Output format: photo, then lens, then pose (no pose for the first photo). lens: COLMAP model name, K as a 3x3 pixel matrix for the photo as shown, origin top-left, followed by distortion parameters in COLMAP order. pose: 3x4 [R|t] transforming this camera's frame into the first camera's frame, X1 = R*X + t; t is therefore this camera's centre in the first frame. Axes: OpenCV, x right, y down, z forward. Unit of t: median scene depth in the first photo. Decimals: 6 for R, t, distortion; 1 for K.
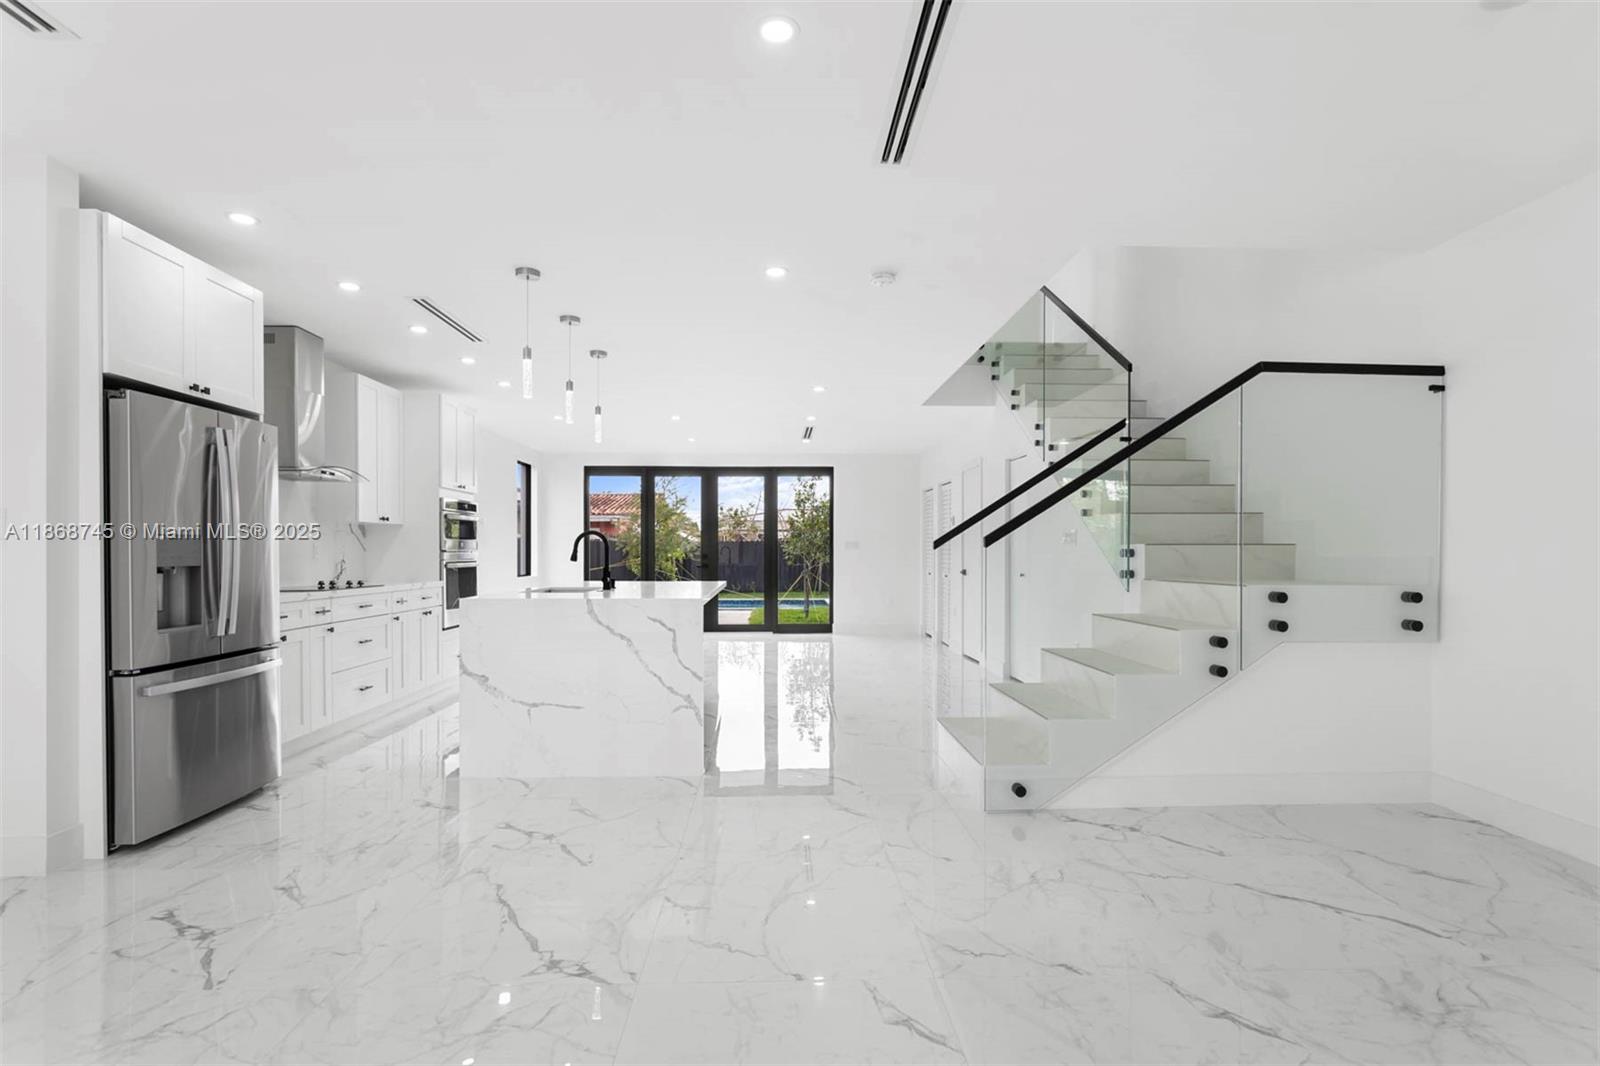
lens RADIAL K [[806.2, 0, 794.6], [0, 806.2, 554.8], [0, 0, 1]] dist [-0.009272, 0.002725]
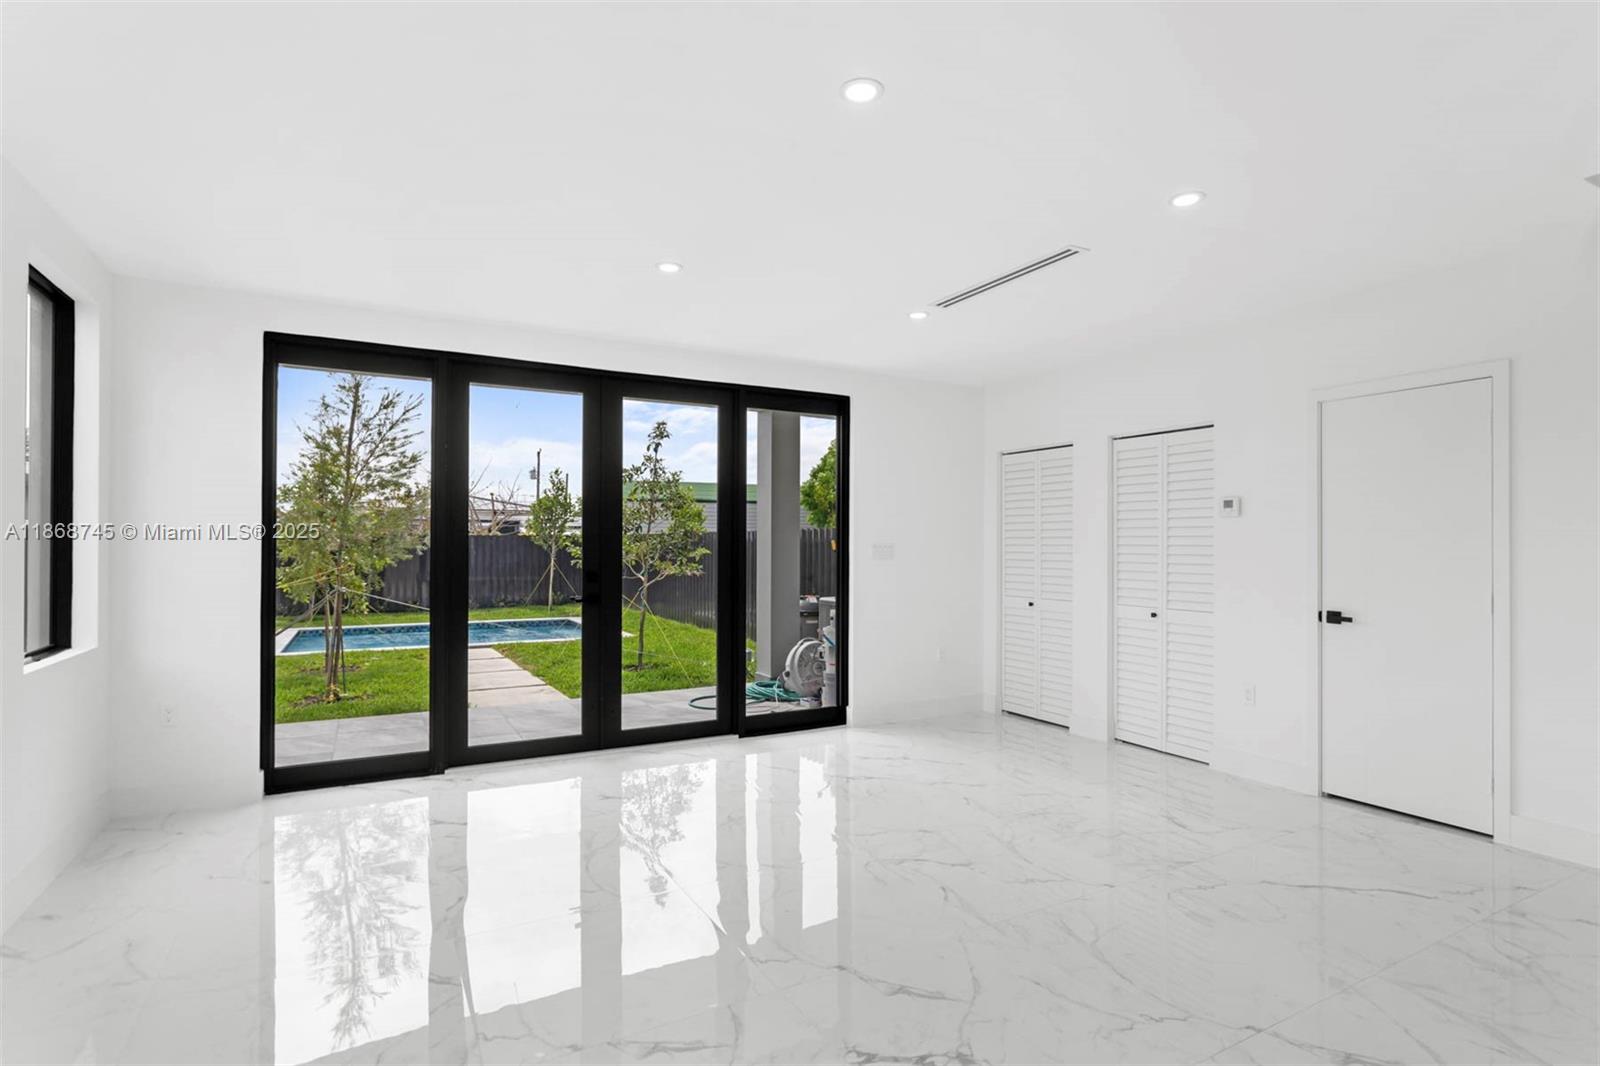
lens RADIAL K [[806.2, 0, 816.7], [0, 806.2, 531.0], [0, 0, 1]] dist [-0.009272, 0.002725]
pose [[0.891230, 0.011535, 0.453405, -0.522752], [-0.004372, 0.999849, -0.016843, -0.042567], [-0.453531, 0.013029, 0.891145, 1.457055]]
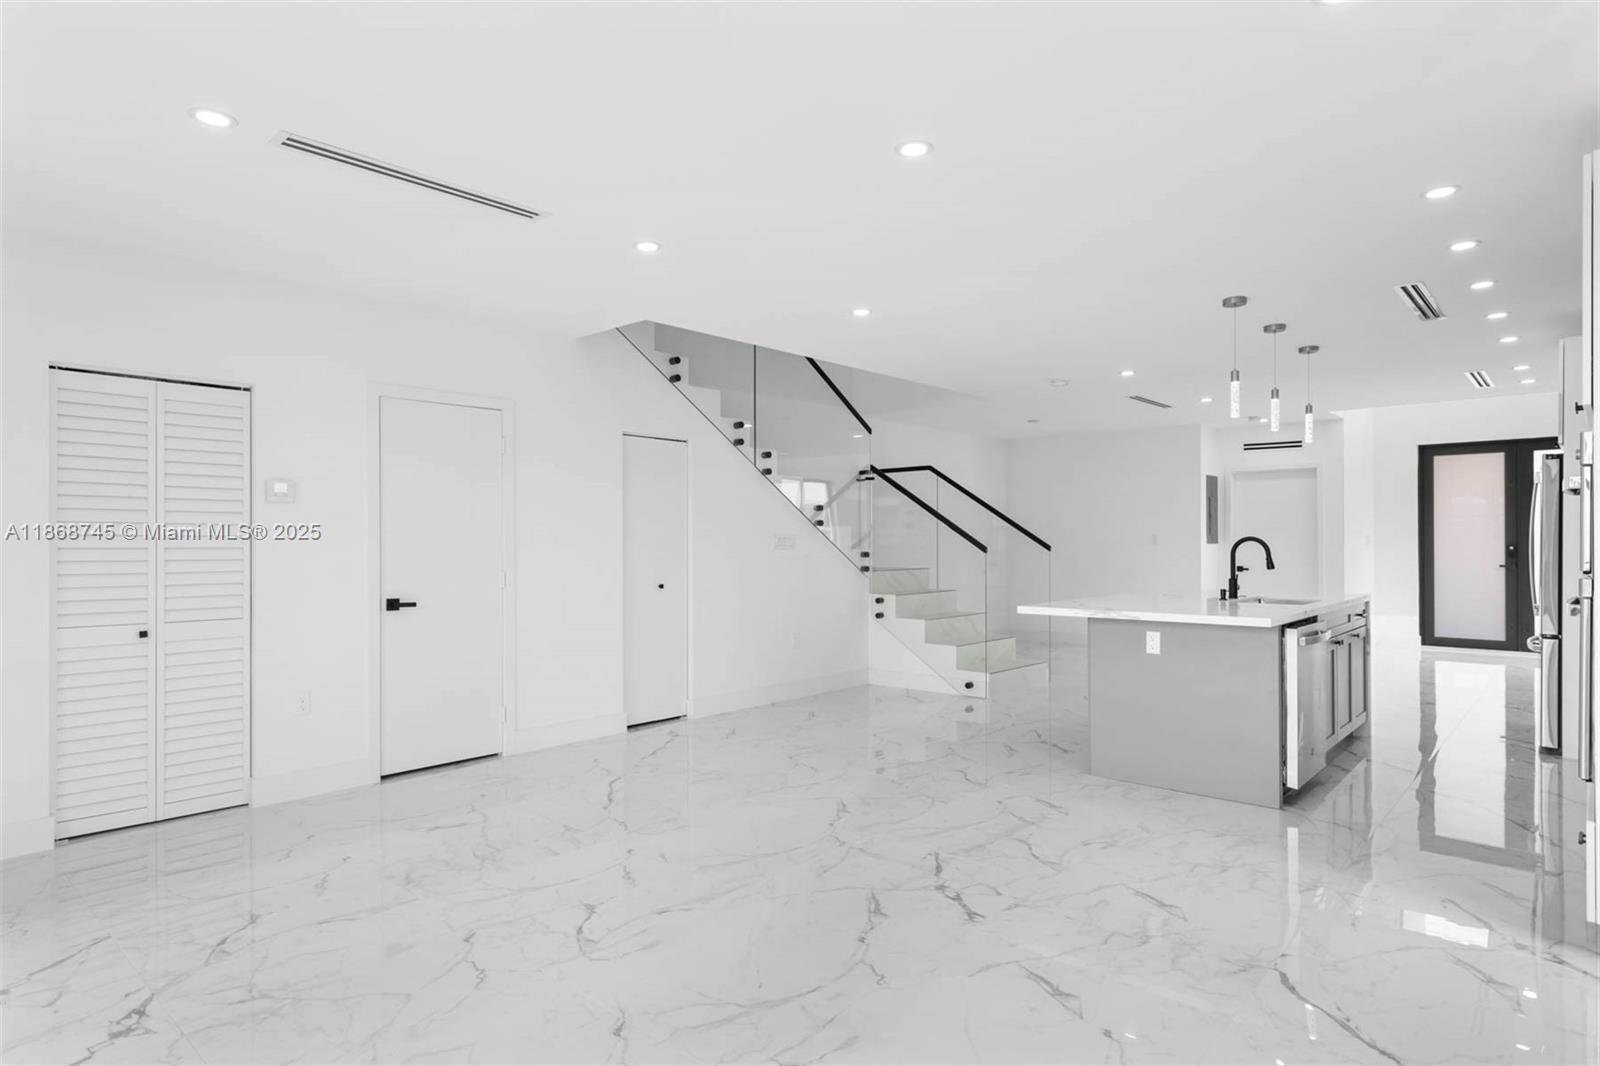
lens RADIAL K [[872.0, 0, 801.1], [0, 872.0, 535.1], [0, 0, 1]] dist [-0.004288, 0.000053]
pose [[-0.706324, 0.006860, 0.707855, -0.695611], [0.003660, 0.999975, -0.006039, -0.035852], [-0.707879, -0.001674, -0.706332, 2.615602]]
